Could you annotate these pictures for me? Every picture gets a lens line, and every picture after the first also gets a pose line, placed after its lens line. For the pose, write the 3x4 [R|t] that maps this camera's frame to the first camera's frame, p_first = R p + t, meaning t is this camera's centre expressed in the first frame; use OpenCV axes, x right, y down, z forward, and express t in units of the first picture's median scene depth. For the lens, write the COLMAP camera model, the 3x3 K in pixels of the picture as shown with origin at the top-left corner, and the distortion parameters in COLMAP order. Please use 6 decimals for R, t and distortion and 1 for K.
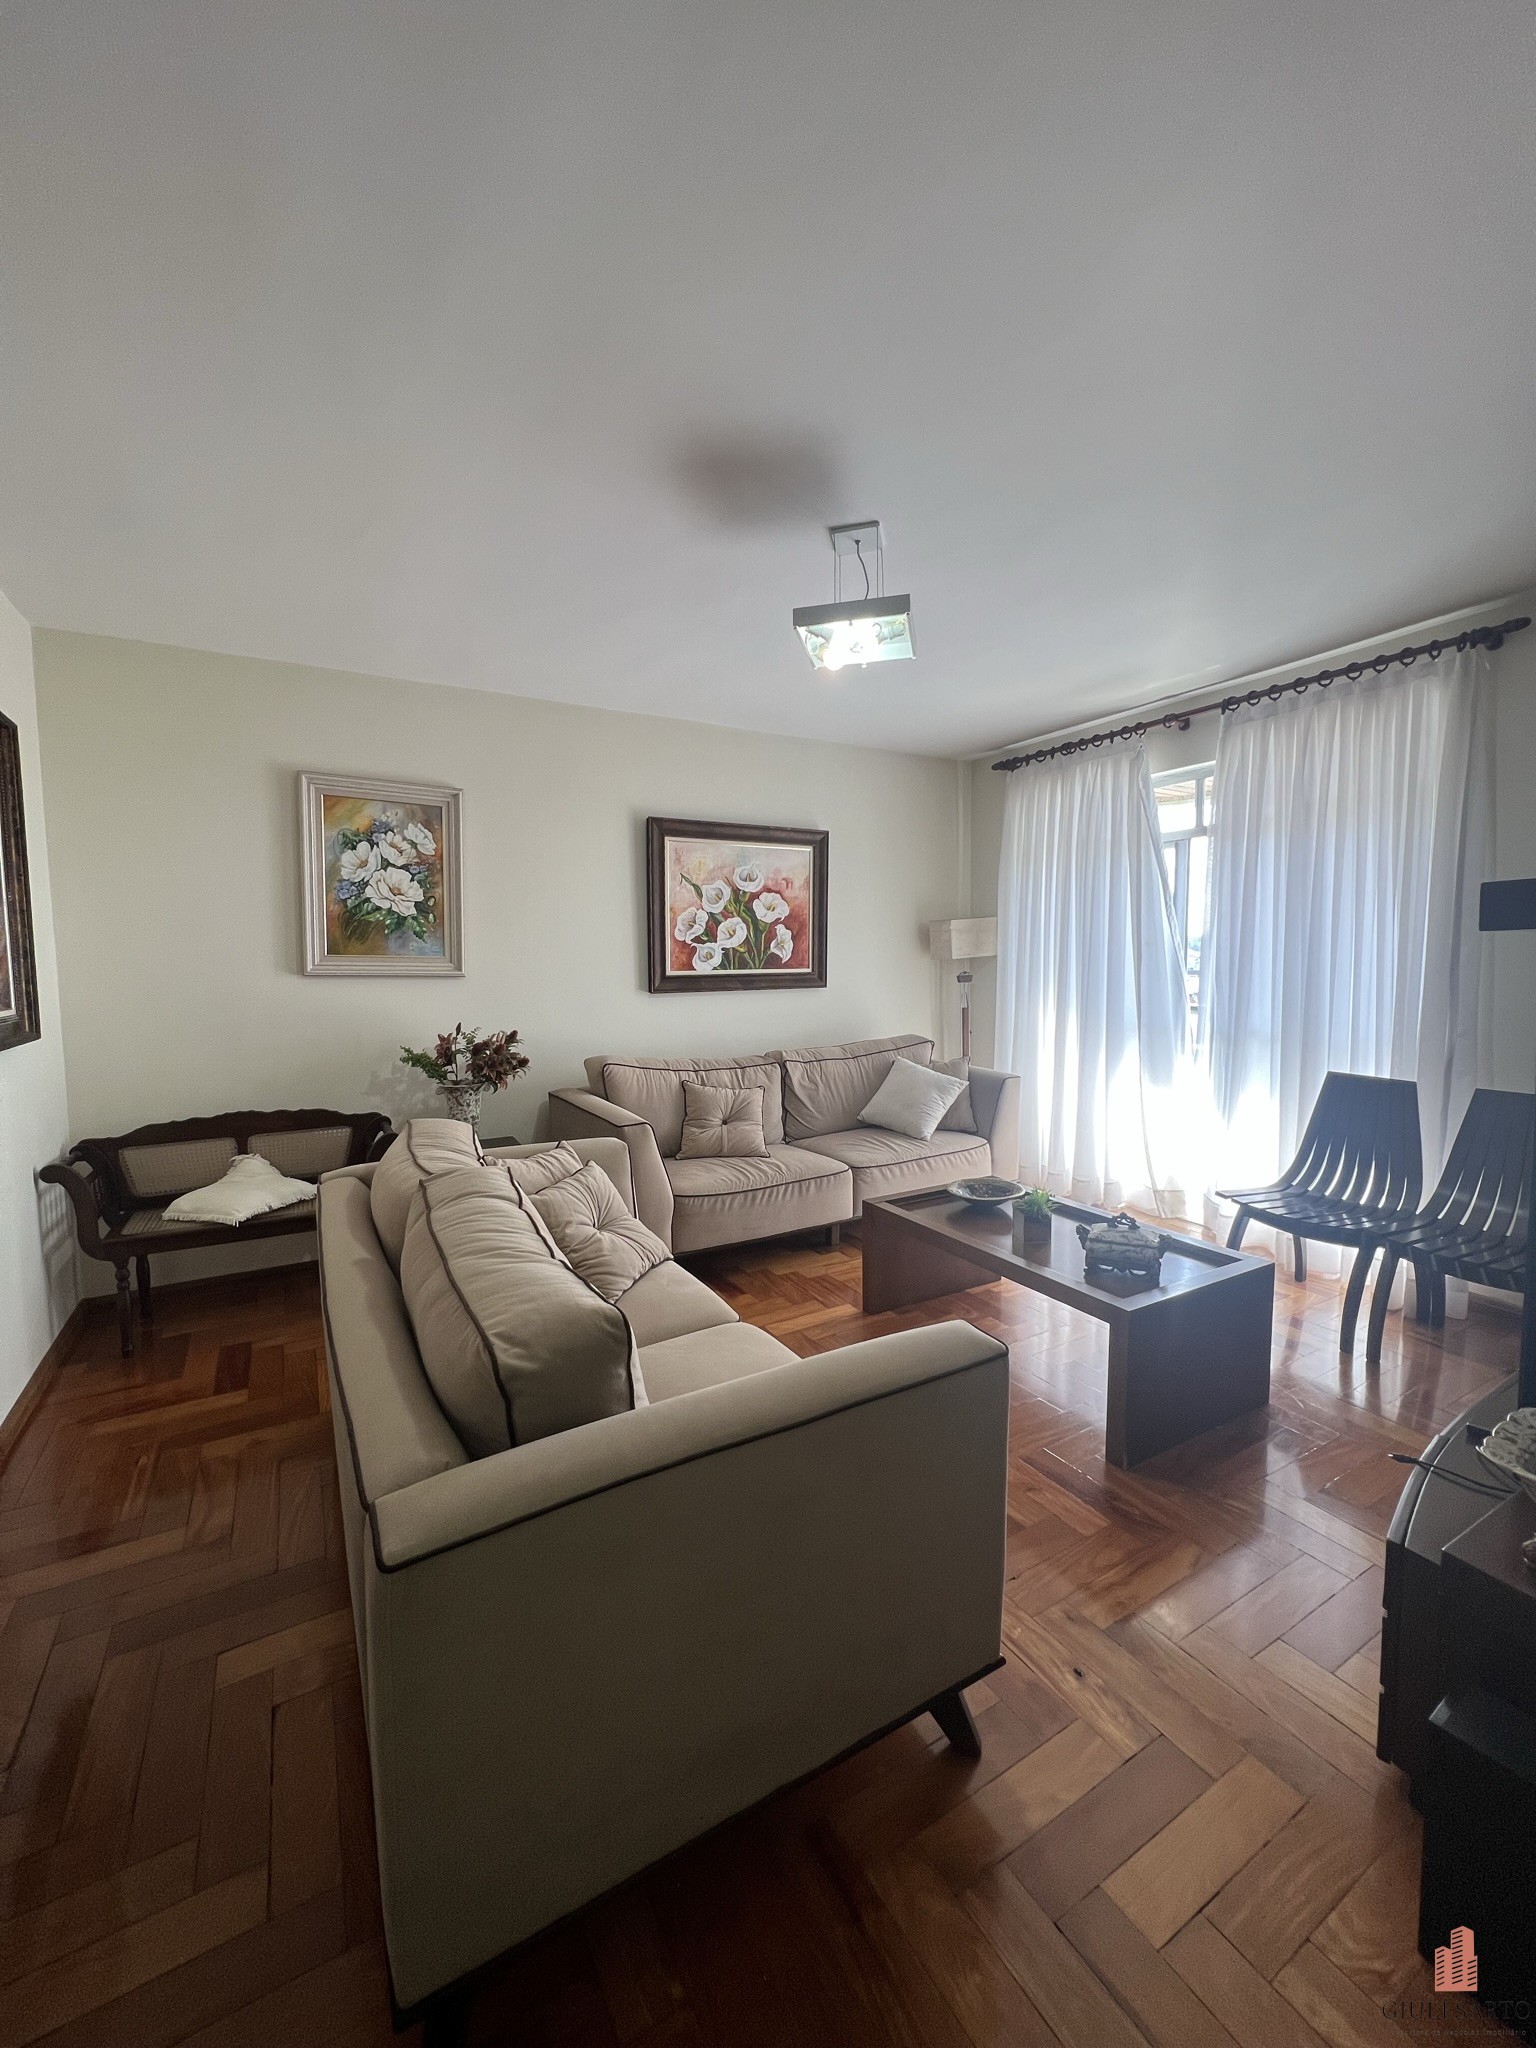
lens RADIAL K [[819.3, 0, 763.9], [0, 819.3, 1023.6], [0, 0, 1]] dist [-0.001776, -0.000024]
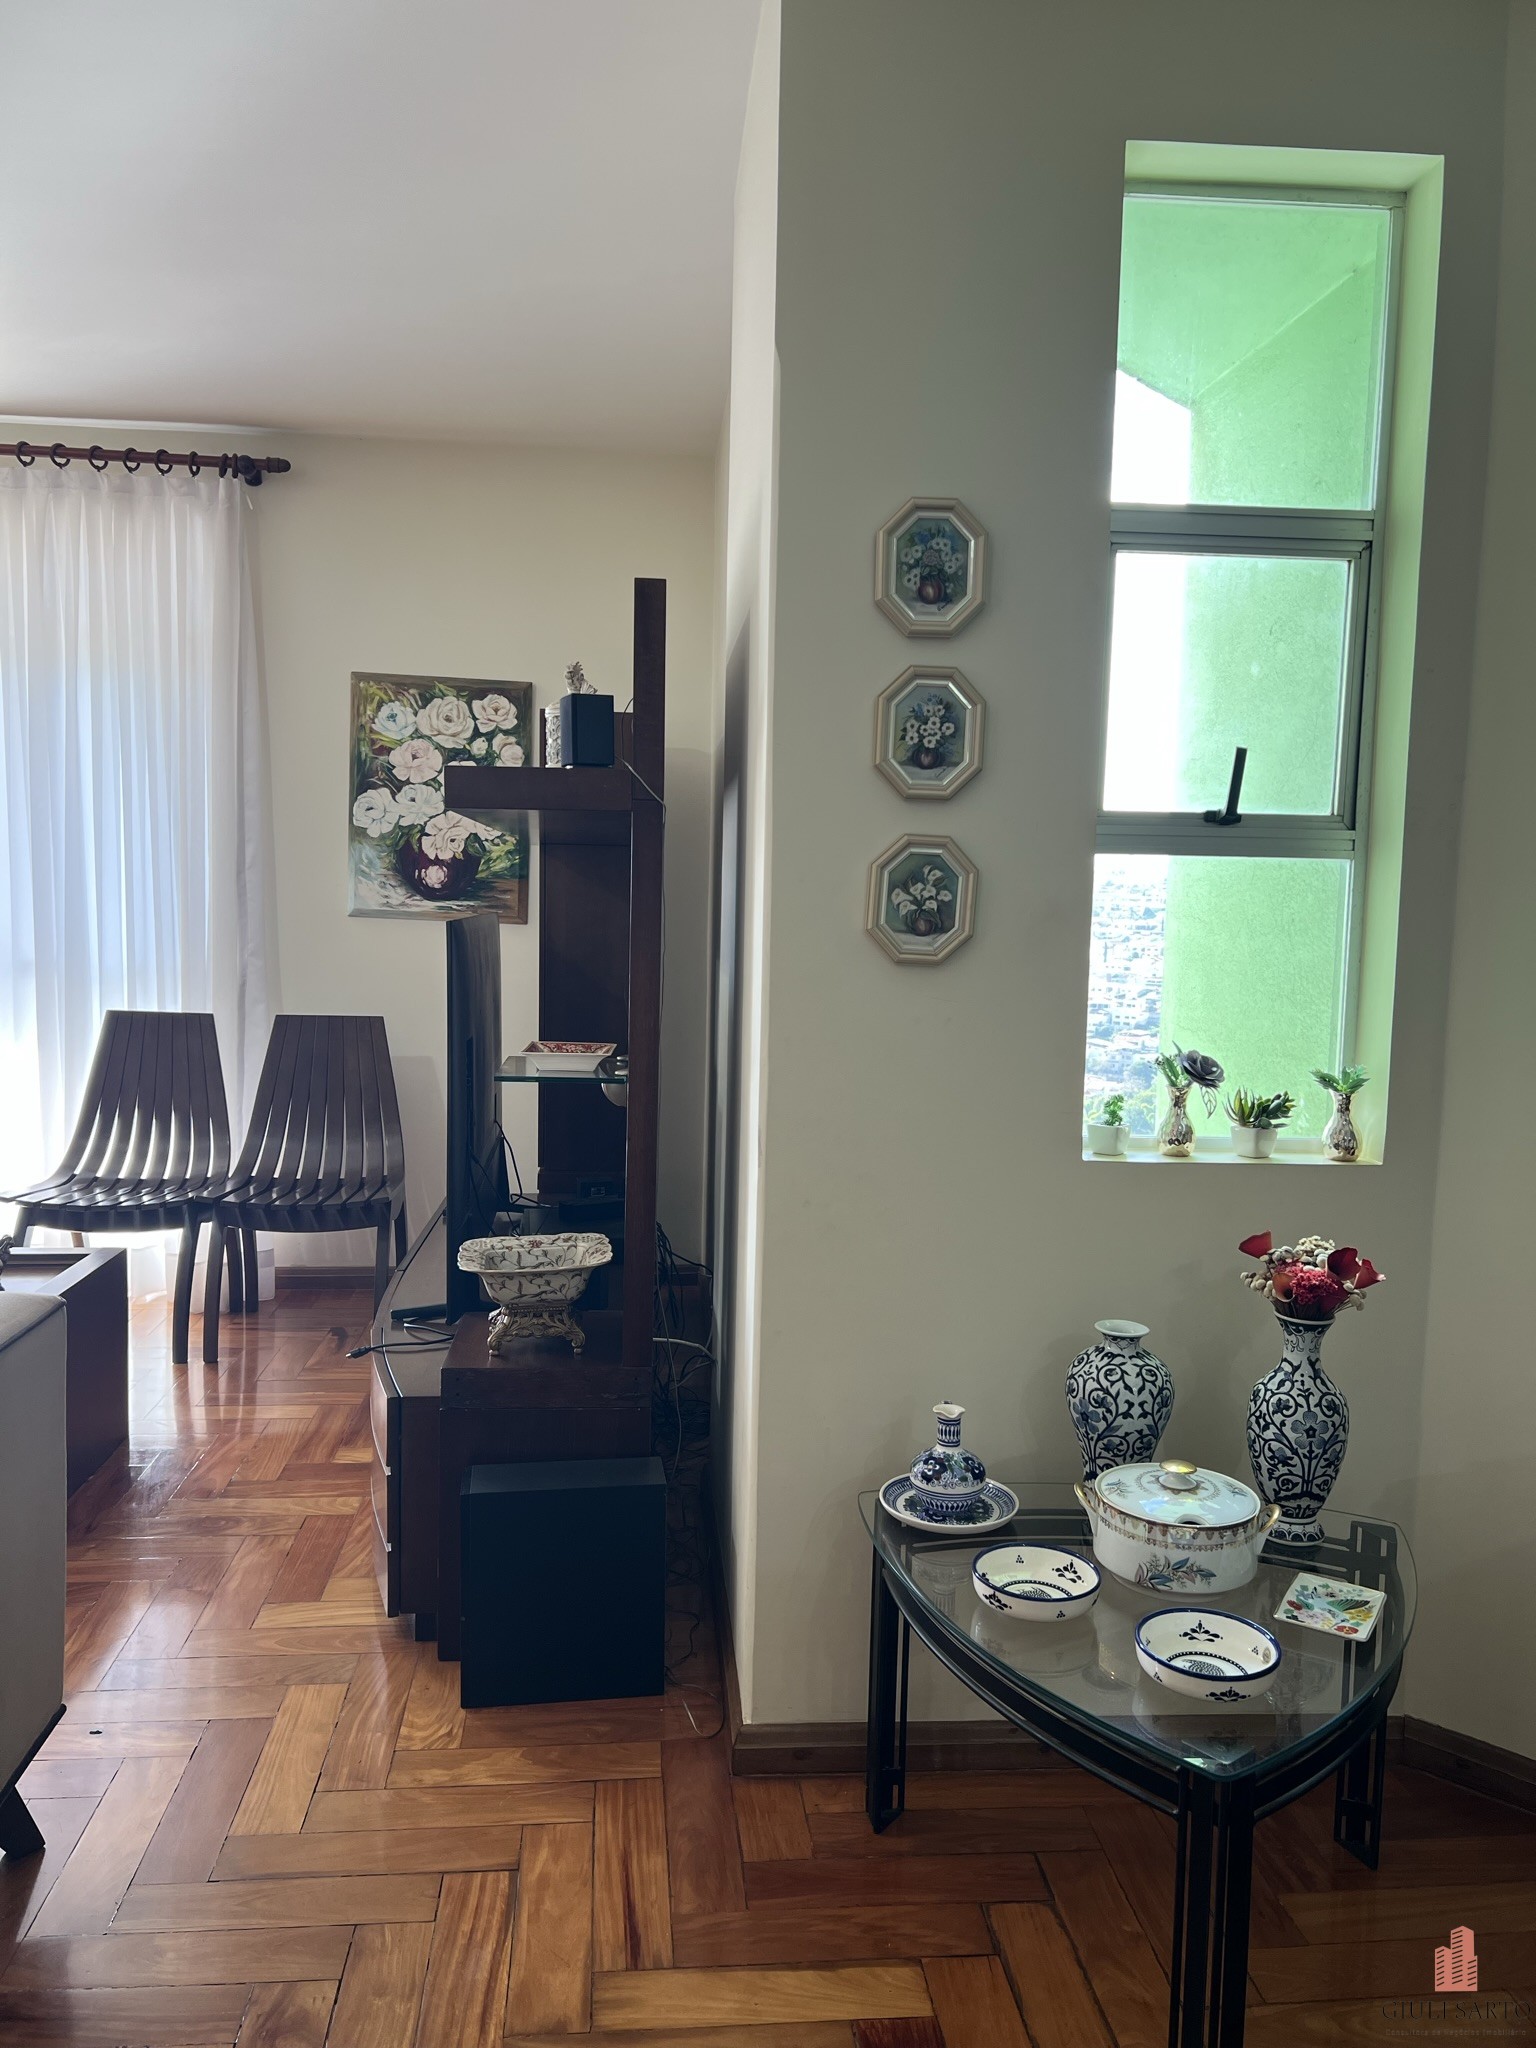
lens RADIAL K [[1531.9, 0, 767.5], [0, 1531.9, 1035.3], [0, 0, 1]] dist [0.067472, -0.109066]
pose [[0.416526, -0.062290, 0.906987, -0.236073], [0.045734, 0.997822, 0.047526, 0.032487], [-0.907973, 0.021685, 0.418468, -0.078582]]
